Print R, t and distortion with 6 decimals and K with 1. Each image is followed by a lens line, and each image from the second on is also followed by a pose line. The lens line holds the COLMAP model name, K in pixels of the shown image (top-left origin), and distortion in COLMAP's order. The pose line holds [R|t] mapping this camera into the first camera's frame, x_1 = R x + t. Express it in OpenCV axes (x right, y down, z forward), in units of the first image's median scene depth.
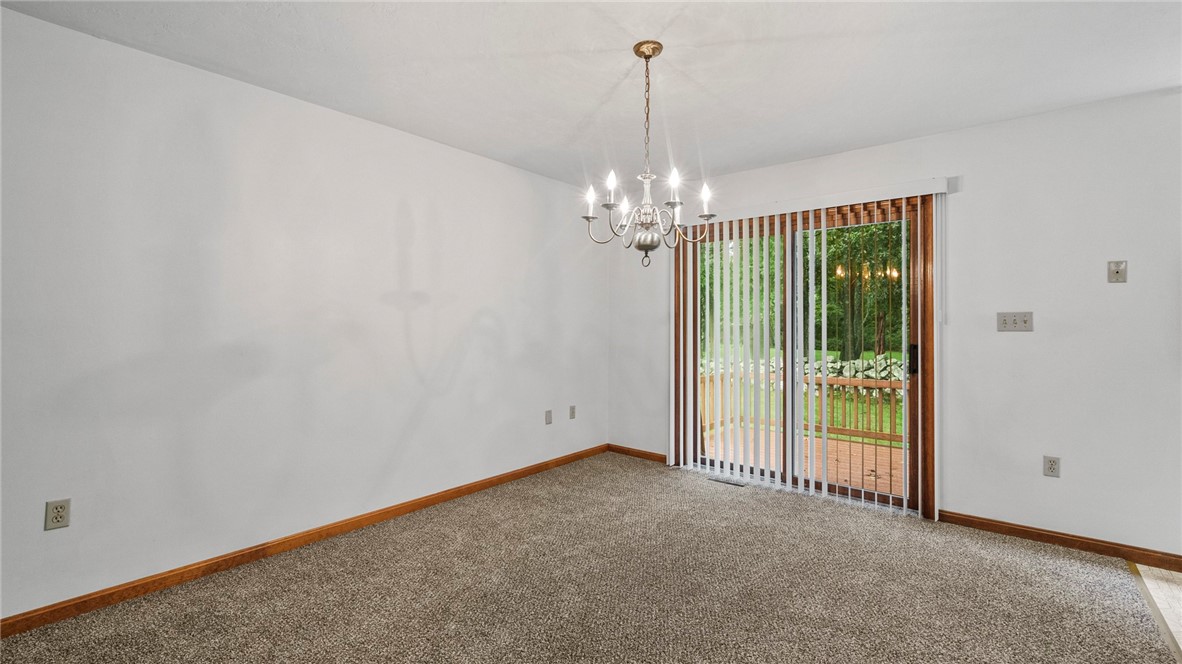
lens RADIAL K [[484.4, 0, 591.0], [0, 484.4, 332.0], [0, 0, 1]] dist [0.000548, 0.000123]
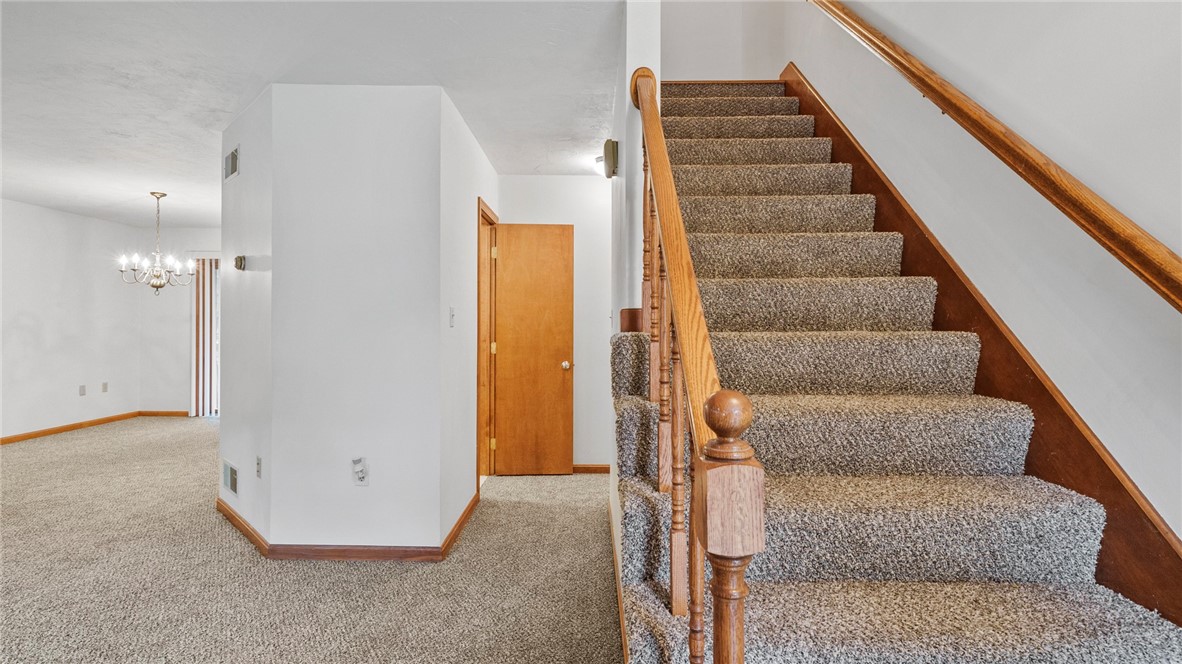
lens RADIAL K [[562.6, 0, 592.2], [0, 562.6, 328.8], [0, 0, 1]] dist [0.000009, -0.000010]
pose [[0.768257, 0.005236, 0.640120, 0.000489], [0.001929, 0.999943, -0.010494, 0.022614], [-0.640138, 0.009297, 0.768203, -1.161010]]
